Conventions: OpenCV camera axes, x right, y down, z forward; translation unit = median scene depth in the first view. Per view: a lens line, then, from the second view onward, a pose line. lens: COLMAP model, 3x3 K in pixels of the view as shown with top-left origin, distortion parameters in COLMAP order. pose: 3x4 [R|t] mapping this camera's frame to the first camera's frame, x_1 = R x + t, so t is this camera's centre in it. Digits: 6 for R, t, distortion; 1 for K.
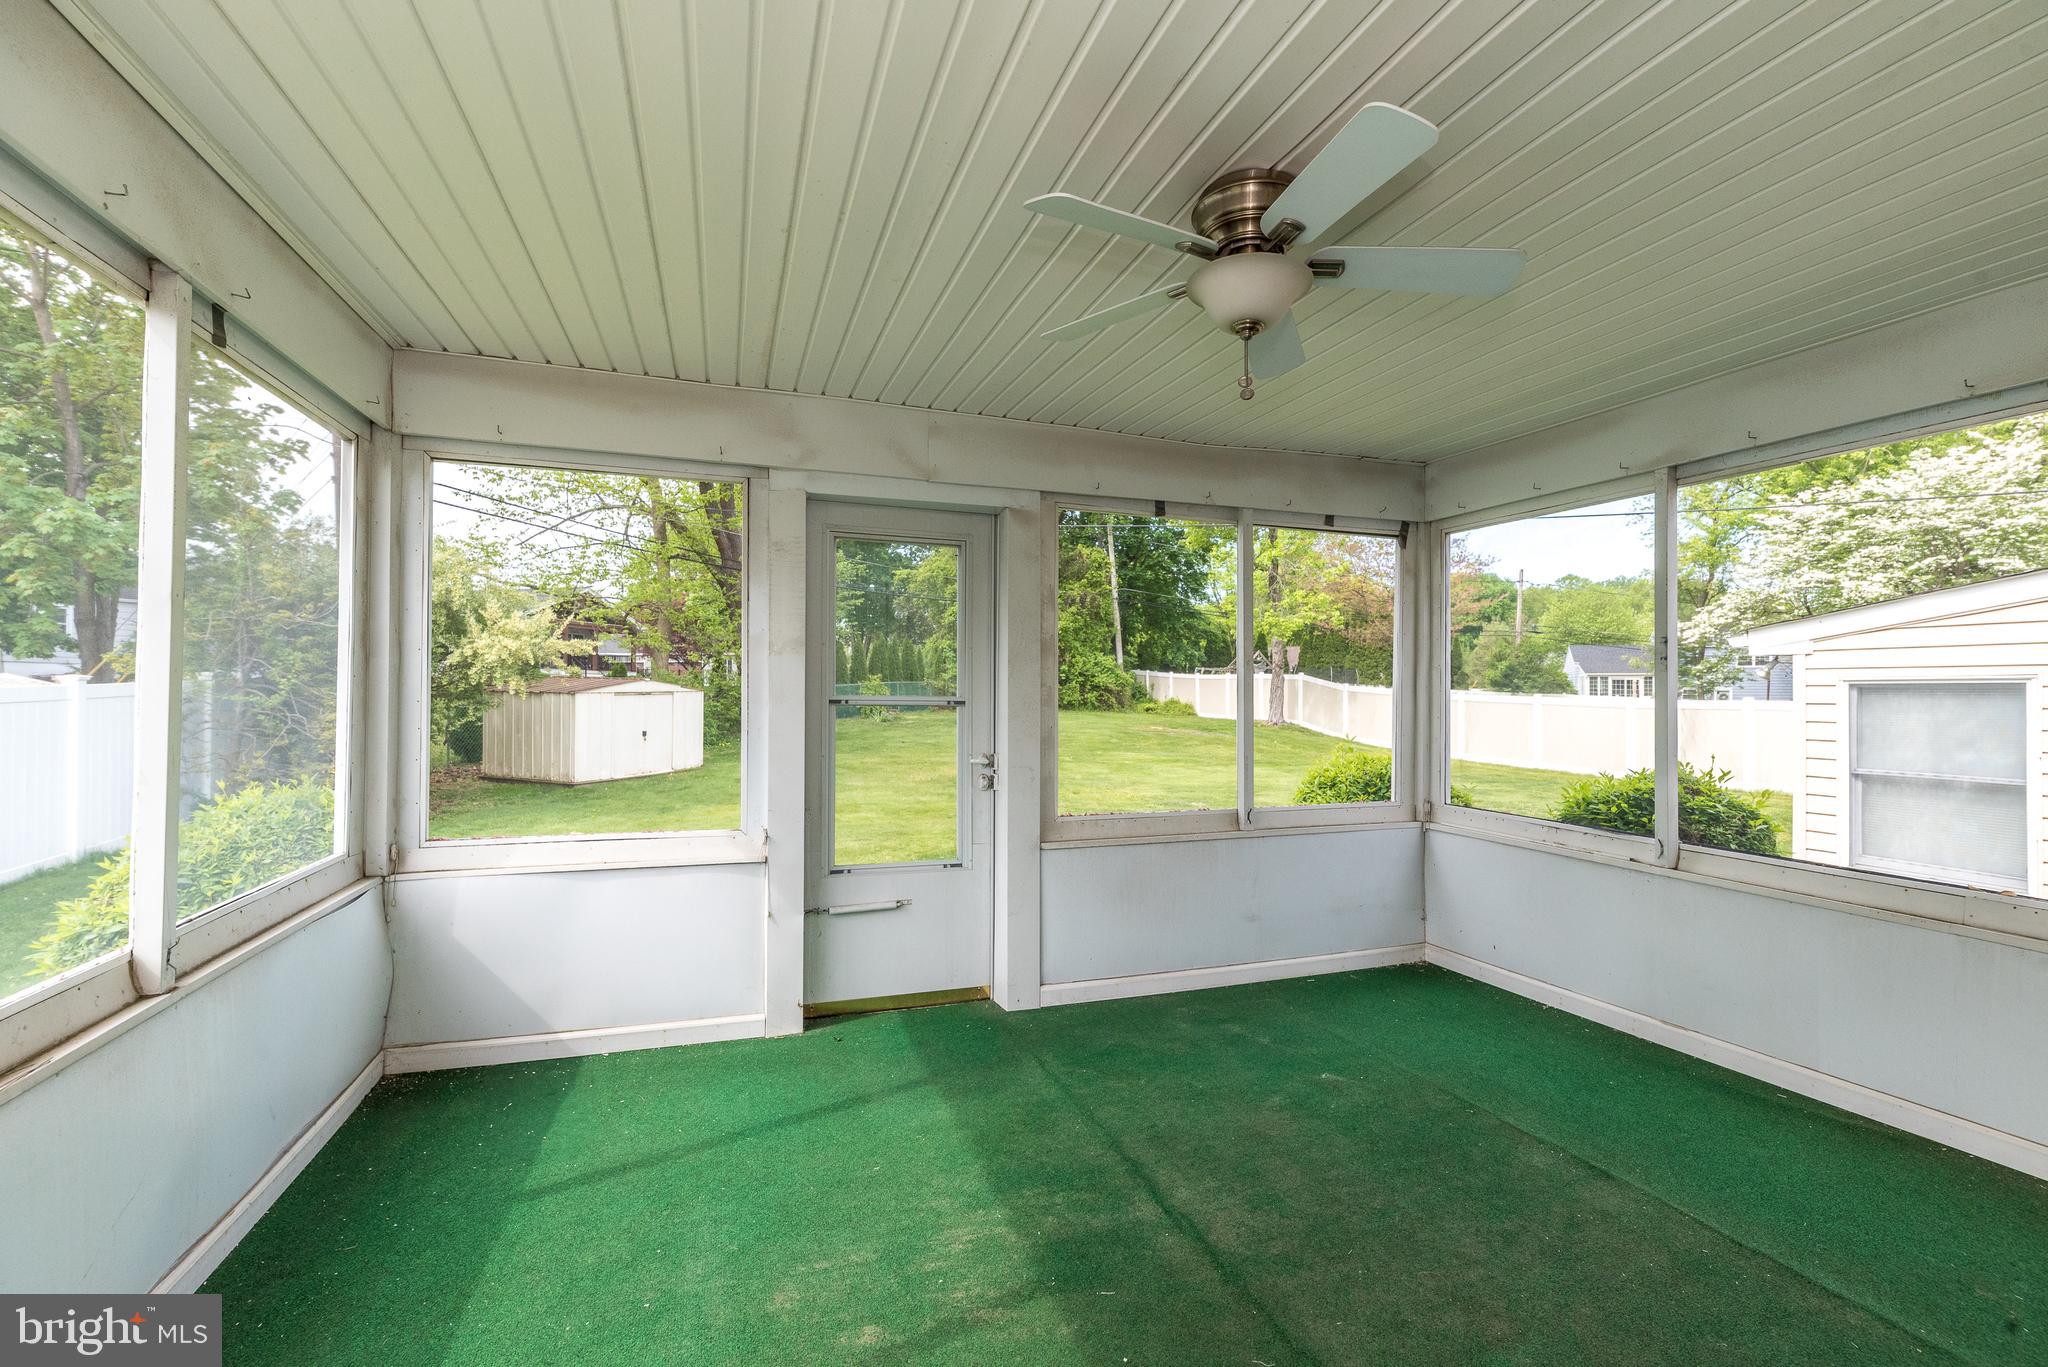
lens RADIAL K [[894.6, 0, 1014.1], [0, 894.6, 693.7], [0, 0, 1]] dist [0.005824, 0.000092]
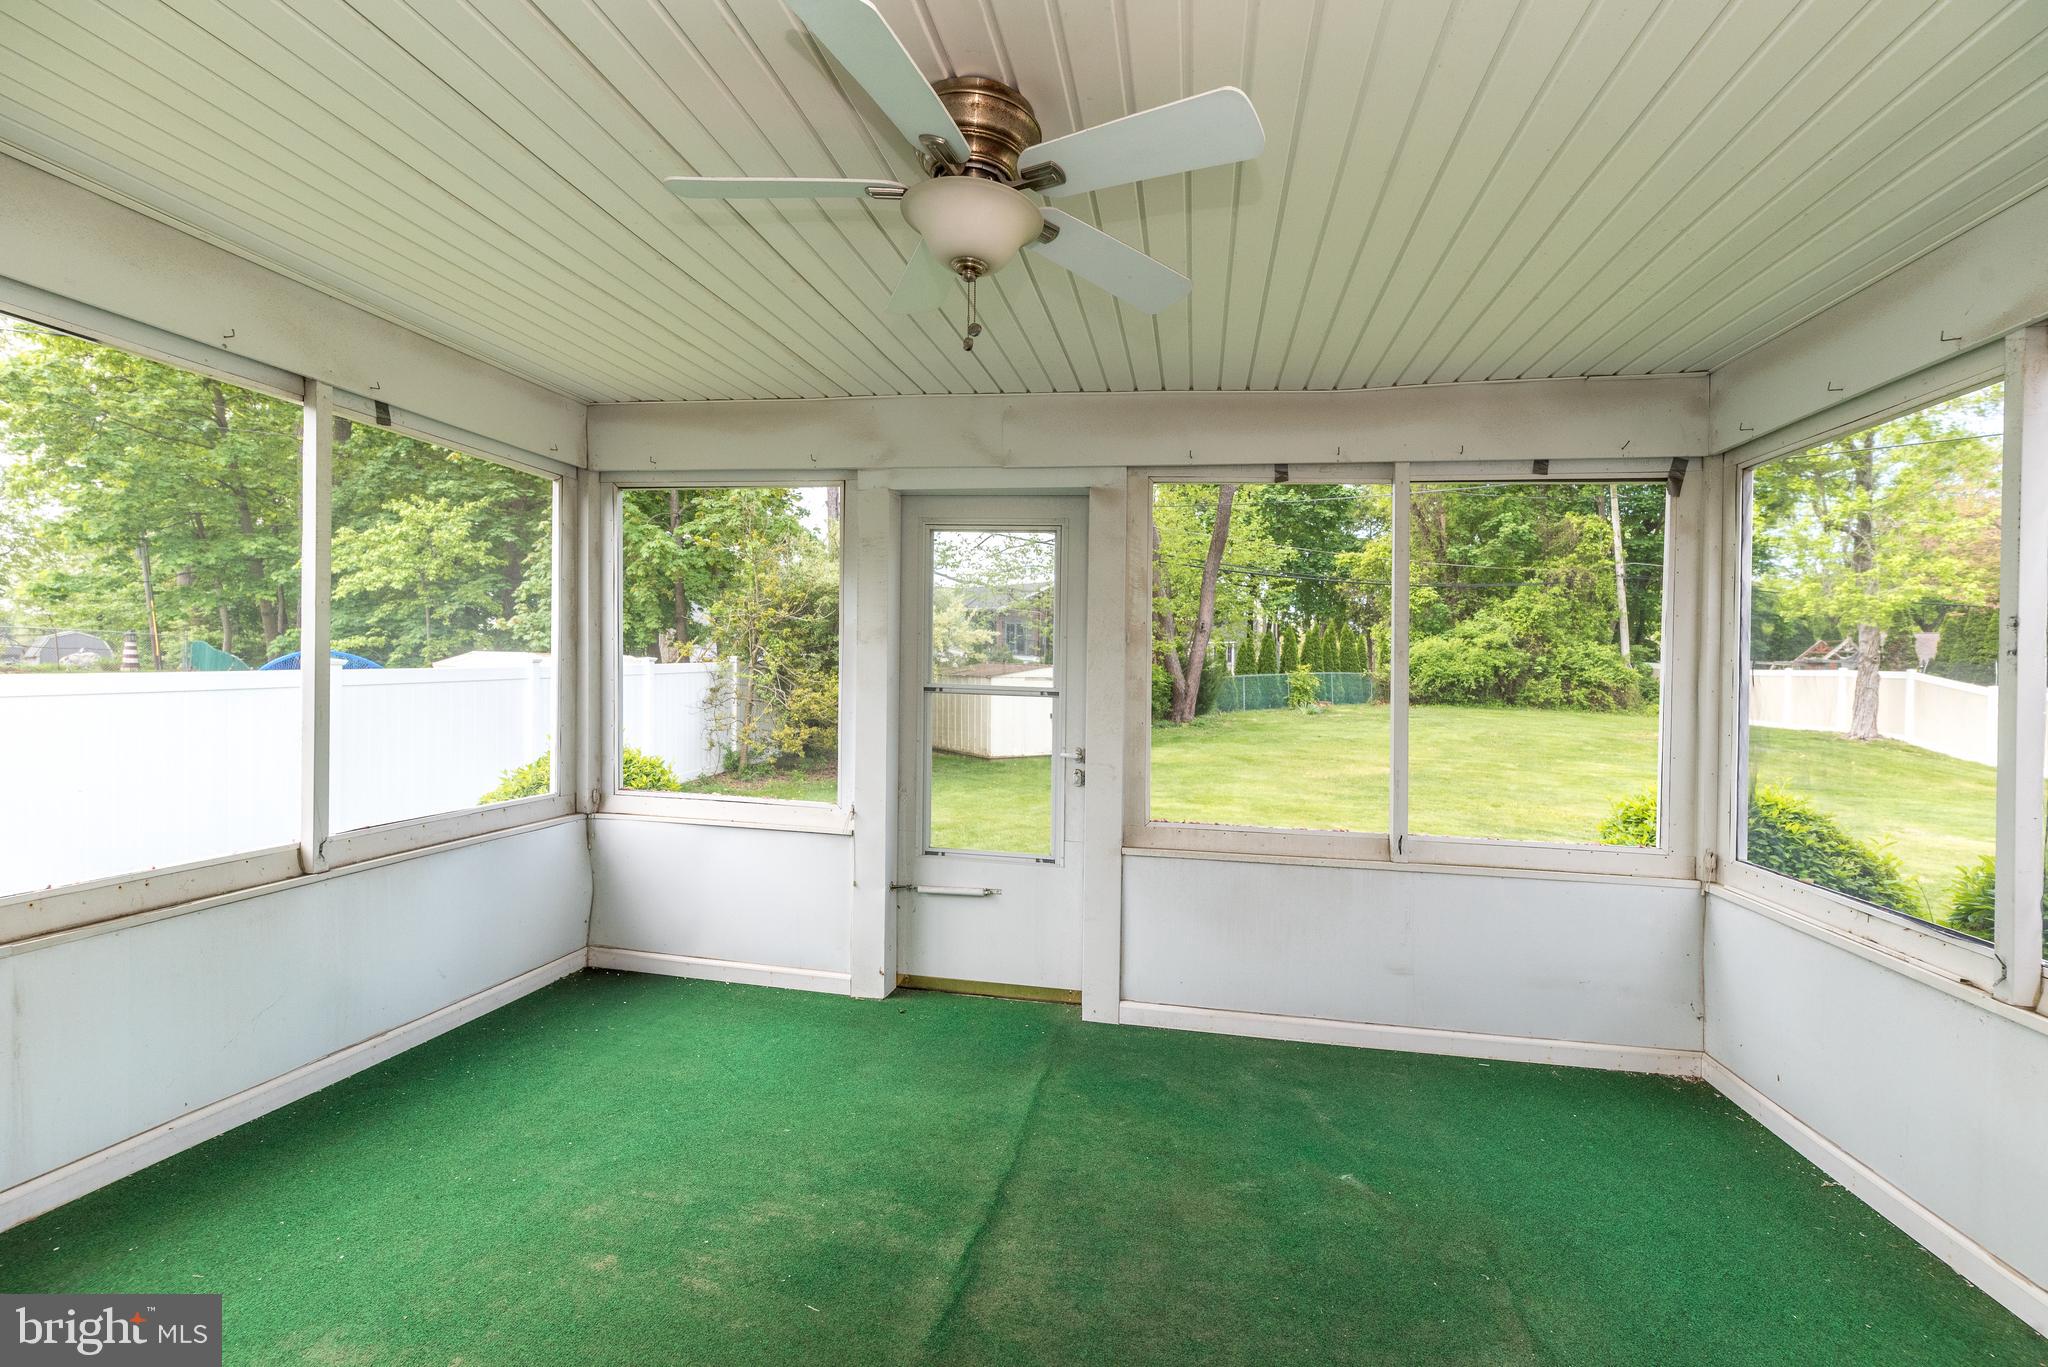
lens RADIAL K [[894.6, 0, 1014.1], [0, 894.6, 693.7], [0, 0, 1]] dist [0.005824, 0.000092]
pose [[0.873201, 0.028527, -0.486525, 0.376302], [-0.022545, 0.999581, 0.018147, -0.006518], [0.486839, -0.004877, 0.873478, 0.136195]]
